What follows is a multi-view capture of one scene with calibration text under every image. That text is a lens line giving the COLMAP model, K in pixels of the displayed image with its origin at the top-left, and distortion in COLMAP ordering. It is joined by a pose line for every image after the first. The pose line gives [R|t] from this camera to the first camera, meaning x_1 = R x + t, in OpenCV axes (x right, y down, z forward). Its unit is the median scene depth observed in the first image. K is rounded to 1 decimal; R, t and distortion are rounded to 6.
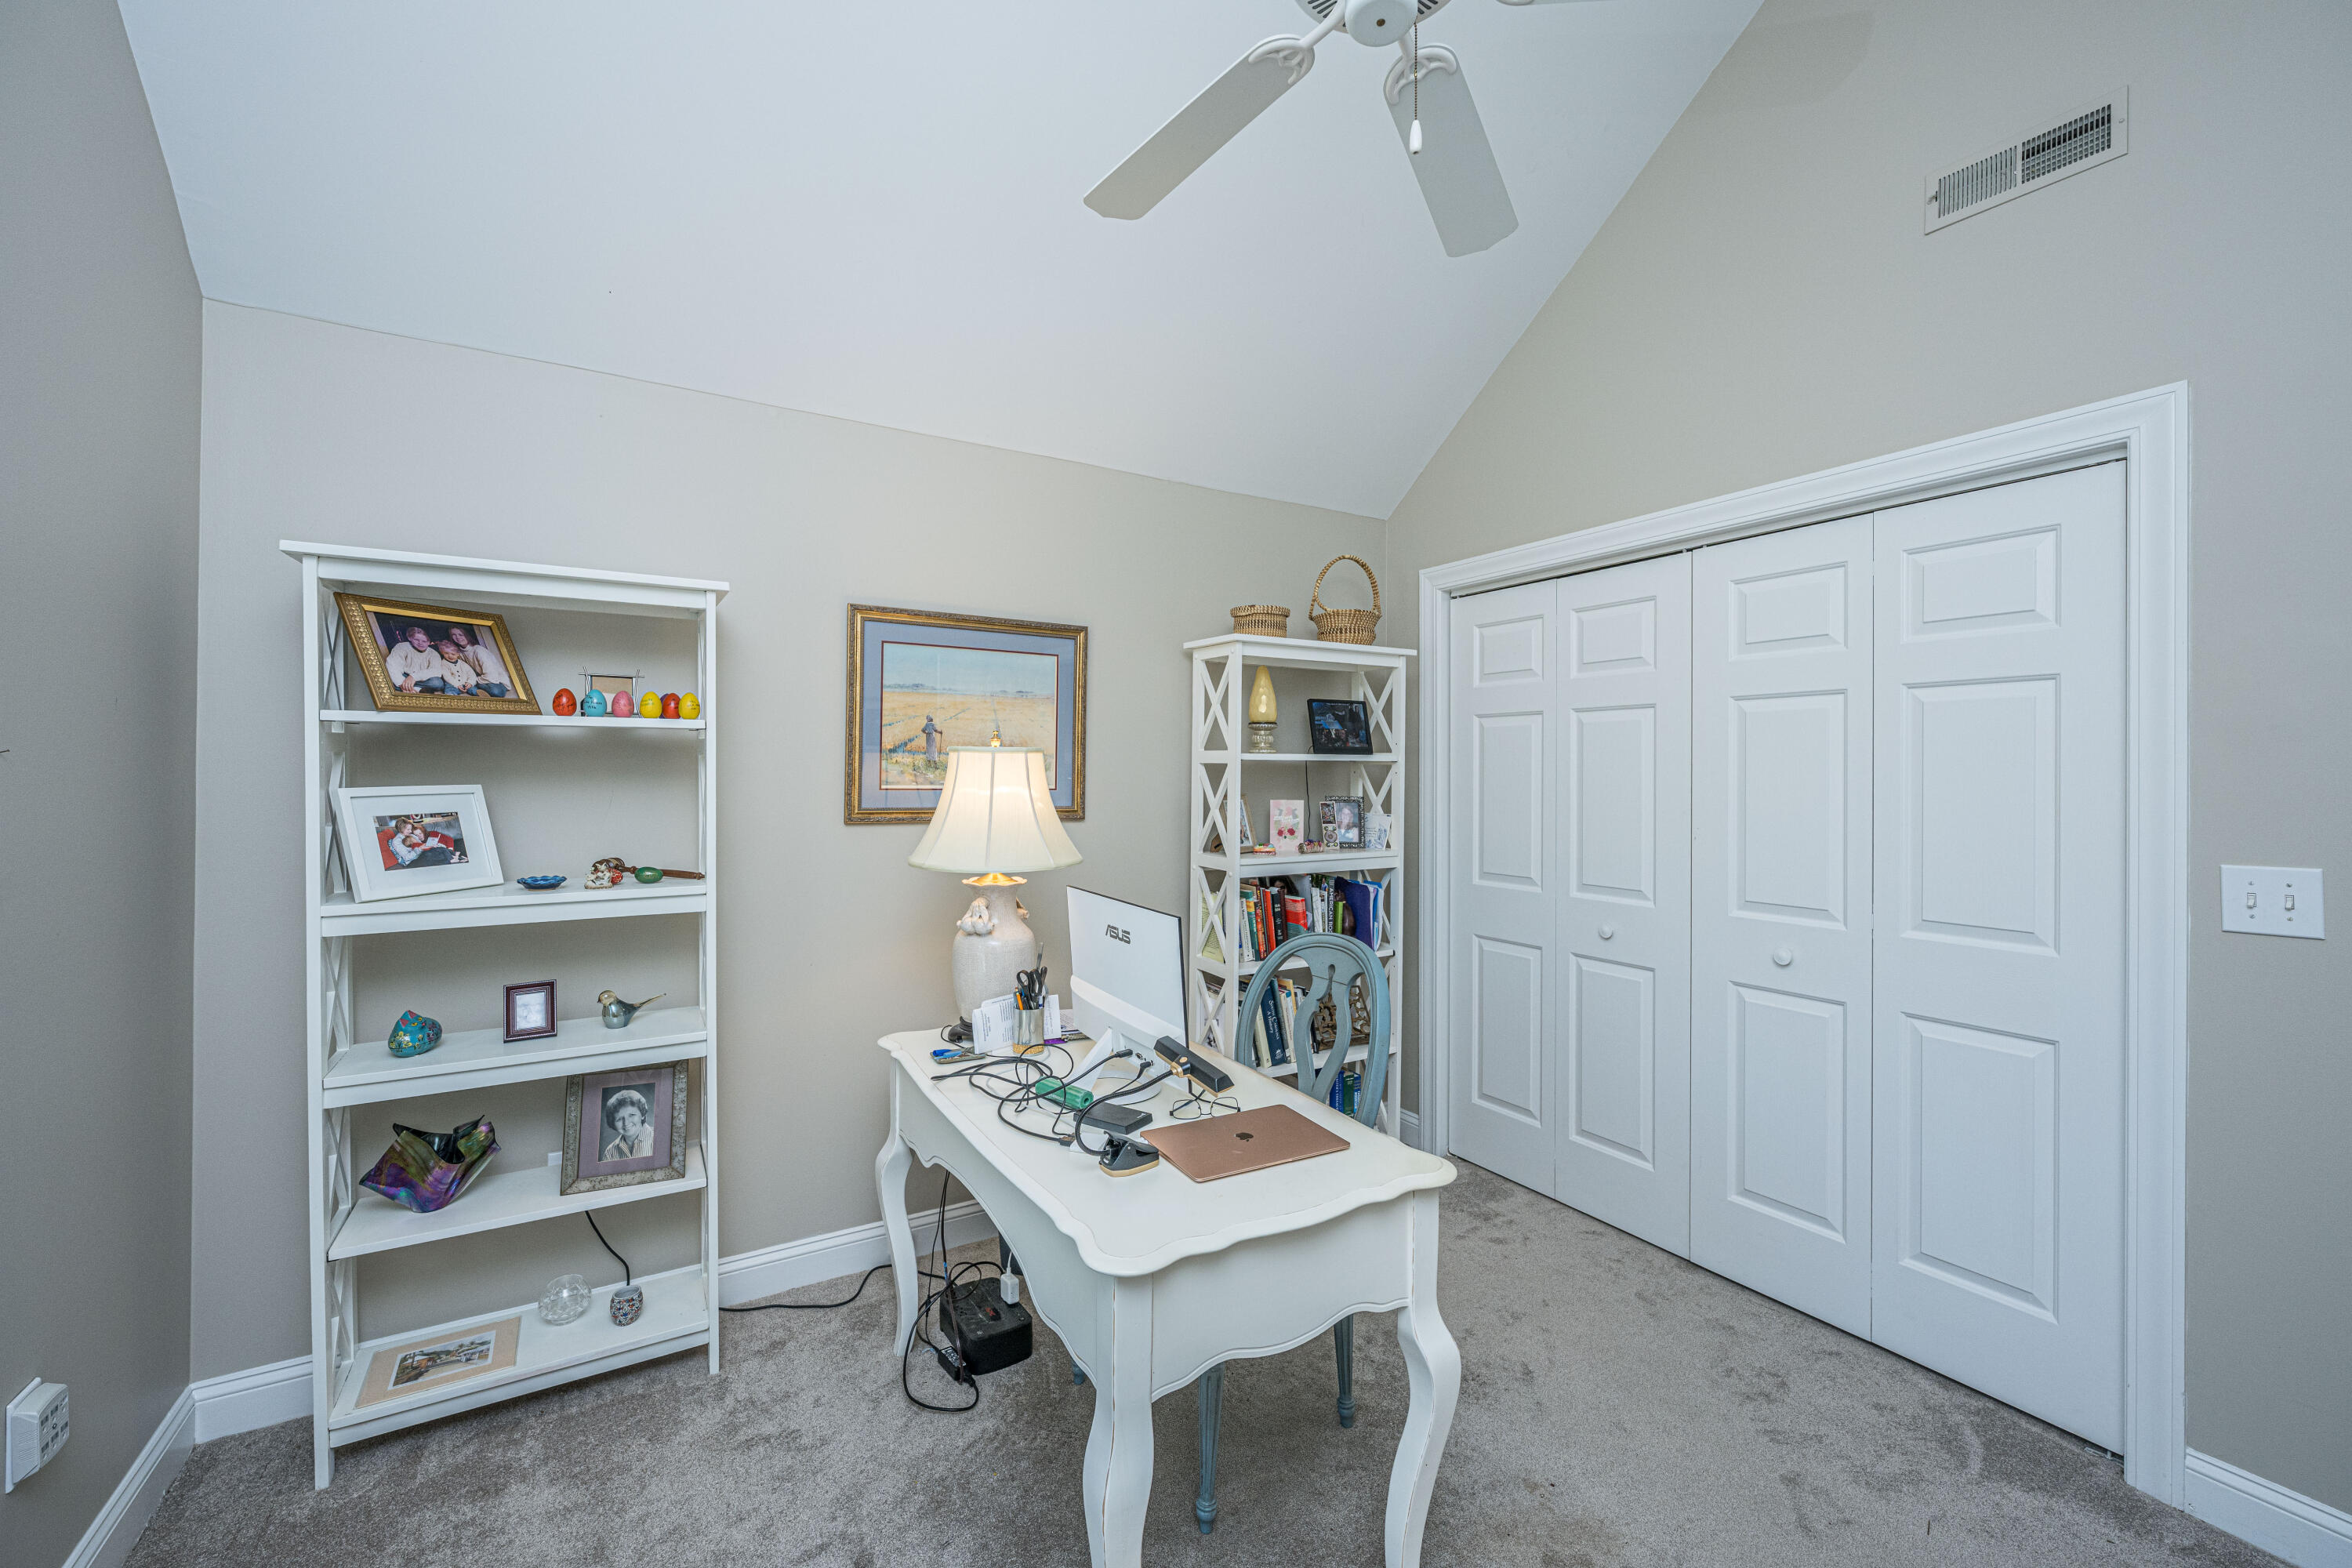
lens RADIAL K [[942.8, 0, 1173.6], [0, 942.8, 775.9], [0, 0, 1]] dist [-0.003935, 0.000434]
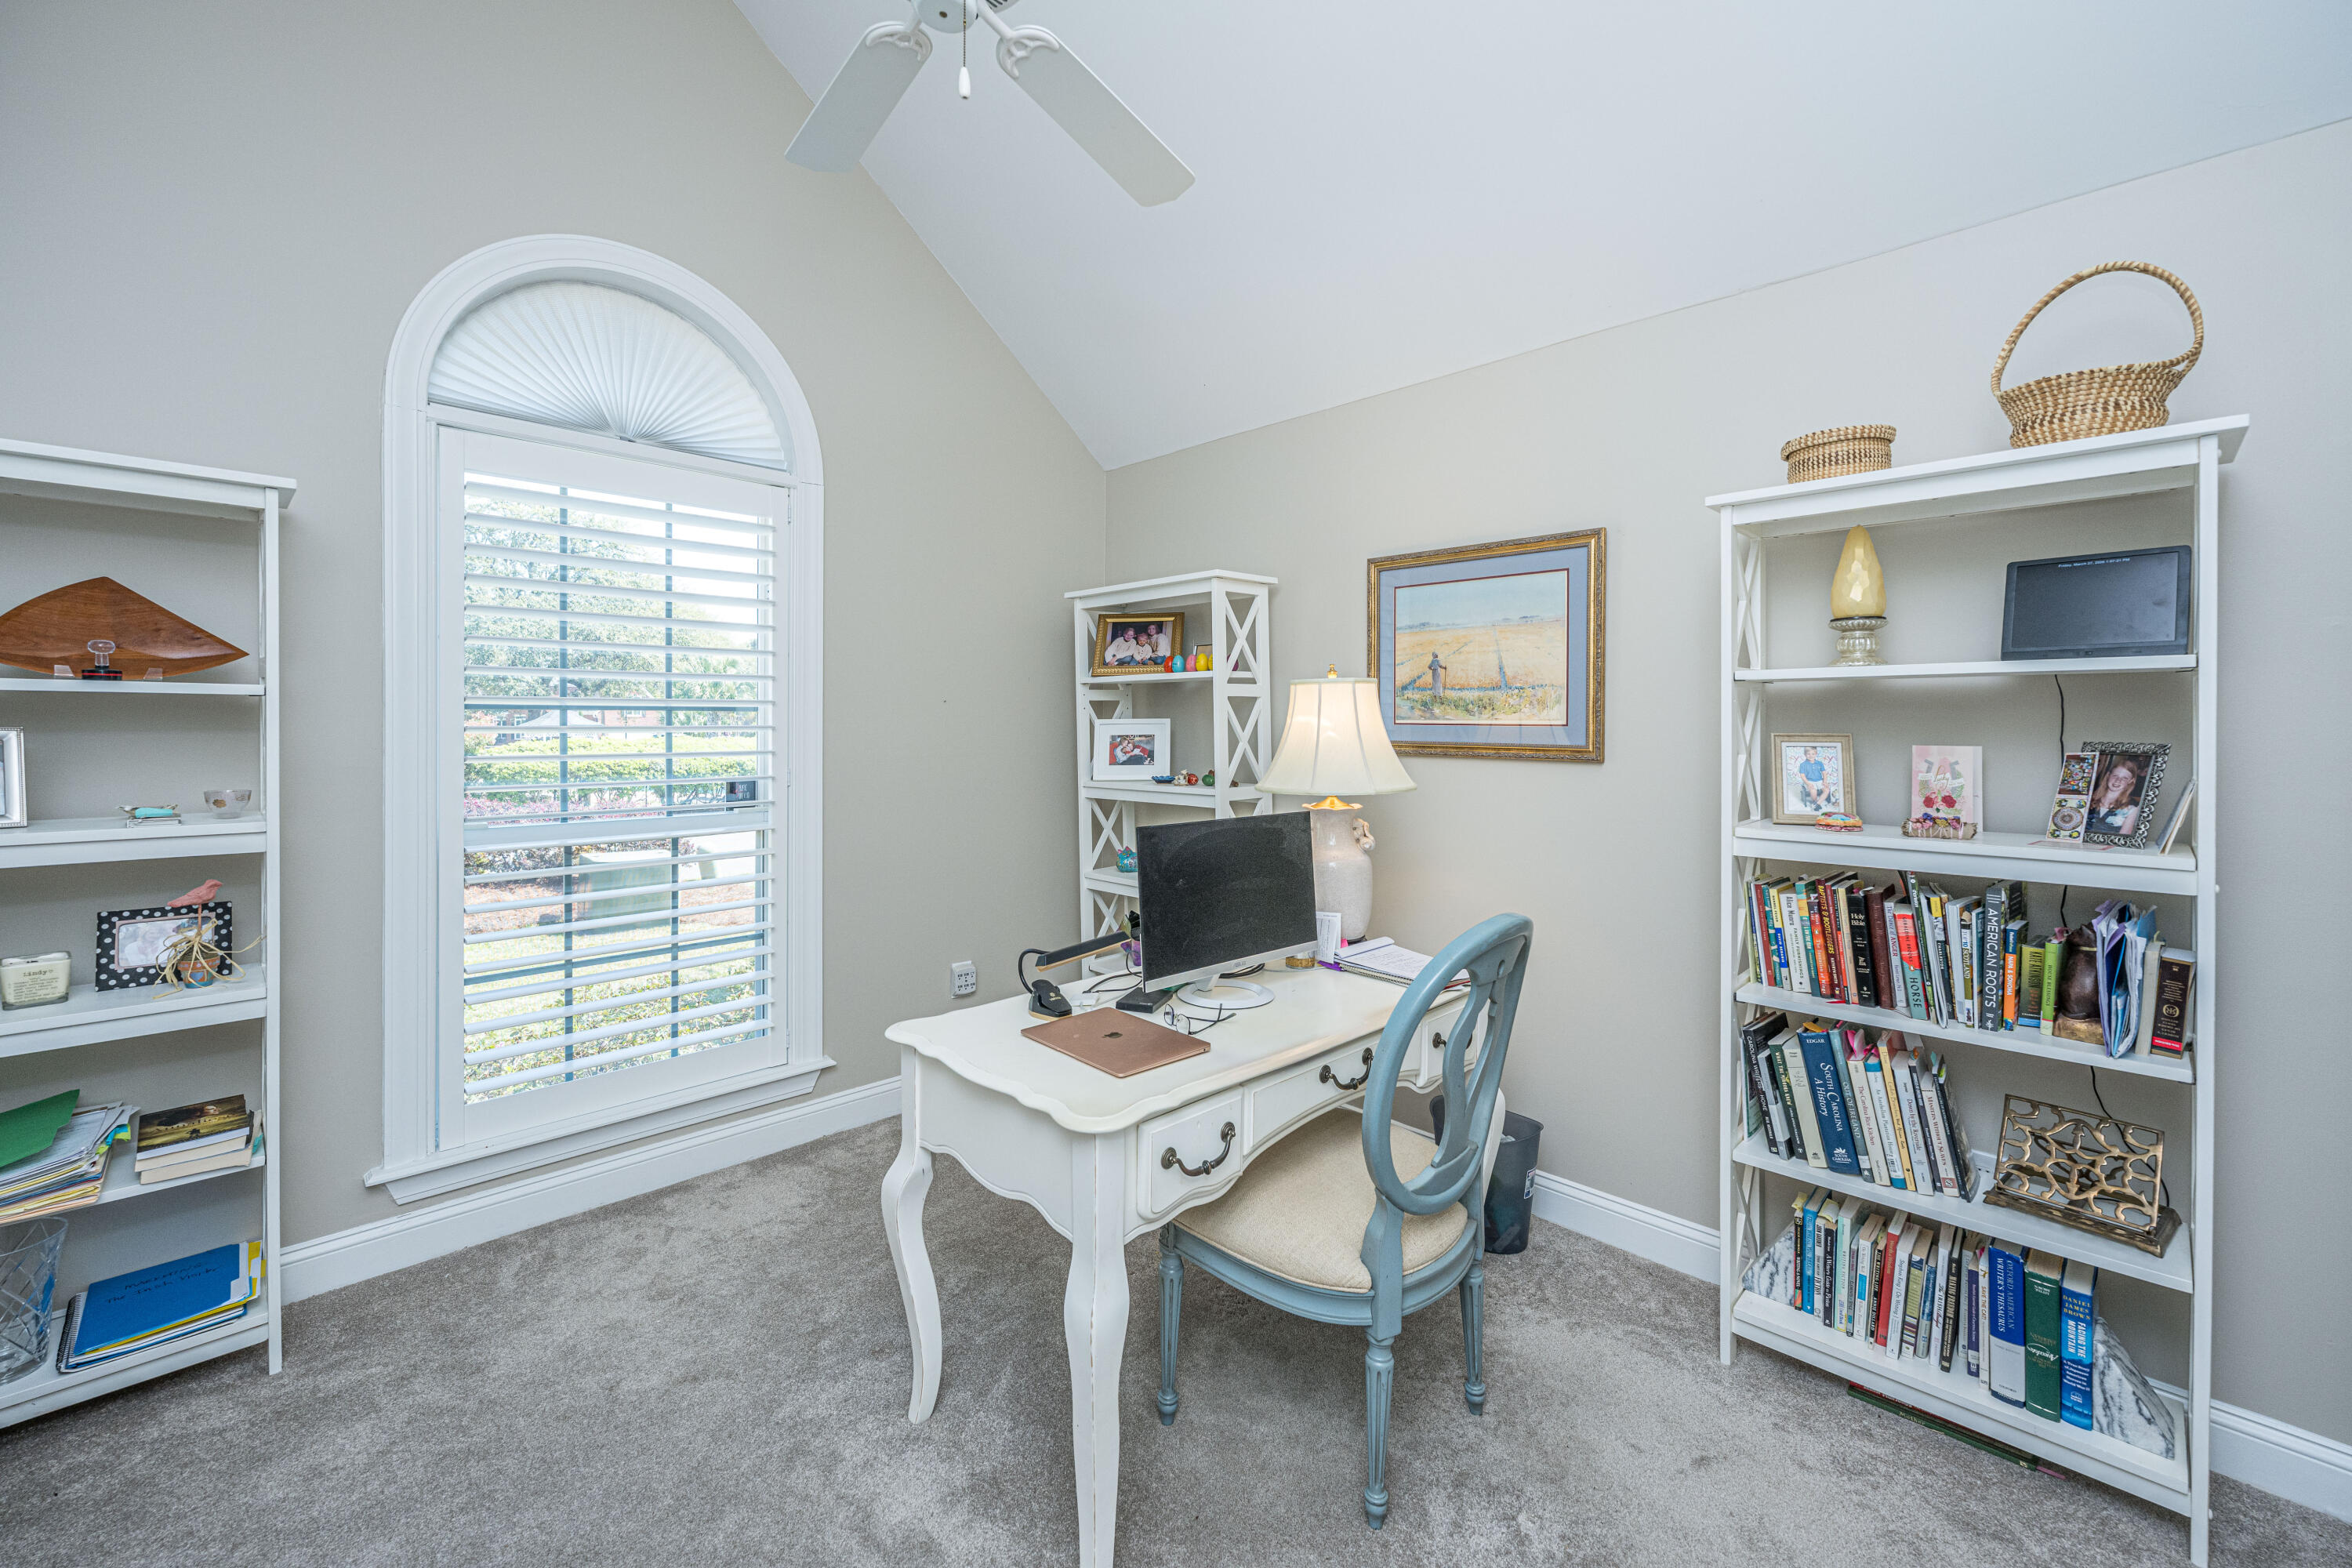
lens RADIAL K [[942.8, 0, 1113.4], [0, 942.8, 727.2], [0, 0, 1]] dist [-0.003935, 0.000434]
pose [[0.217185, -0.000116, -0.976130, 0.661691], [-0.008133, 0.999965, -0.001928, 0.022223], [0.976097, 0.008357, 0.217177, 0.436006]]
